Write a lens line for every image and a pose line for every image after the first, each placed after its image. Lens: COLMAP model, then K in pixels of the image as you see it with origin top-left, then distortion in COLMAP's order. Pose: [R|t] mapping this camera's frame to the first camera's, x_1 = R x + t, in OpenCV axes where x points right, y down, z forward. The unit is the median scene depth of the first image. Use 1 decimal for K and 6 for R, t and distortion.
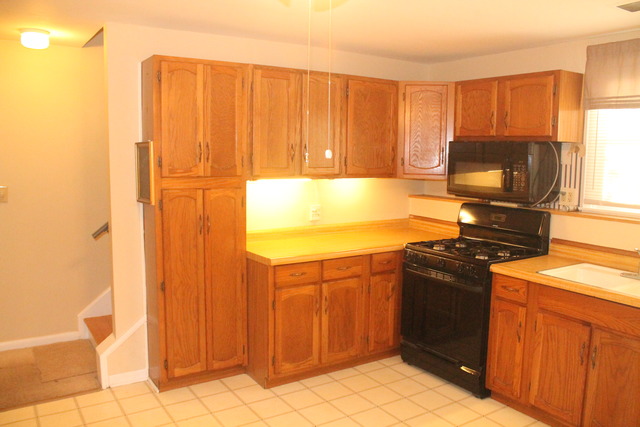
lens RADIAL K [[532.8, 0, 323.1], [0, 532.8, 214.1], [0, 0, 1]] dist [-0.151064, 0.100824]
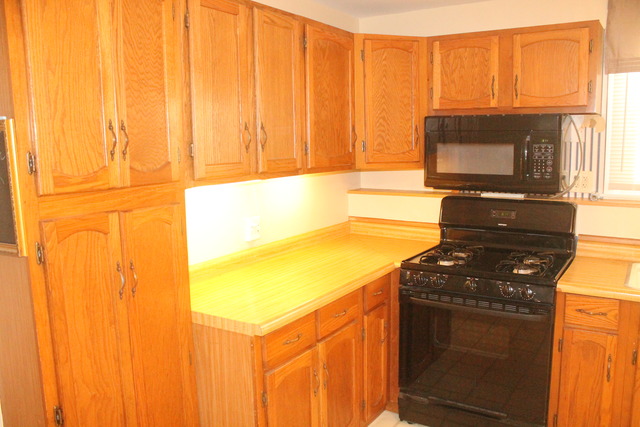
lens RADIAL K [[532.8, 0, 319.3], [0, 532.8, 213.6], [0, 0, 1]] dist [-0.151064, 0.100824]
pose [[0.912018, -0.085842, 0.401066, -0.239888], [0.076502, 0.996296, 0.039277, -0.048165], [-0.402952, -0.005140, 0.915207, 0.431653]]
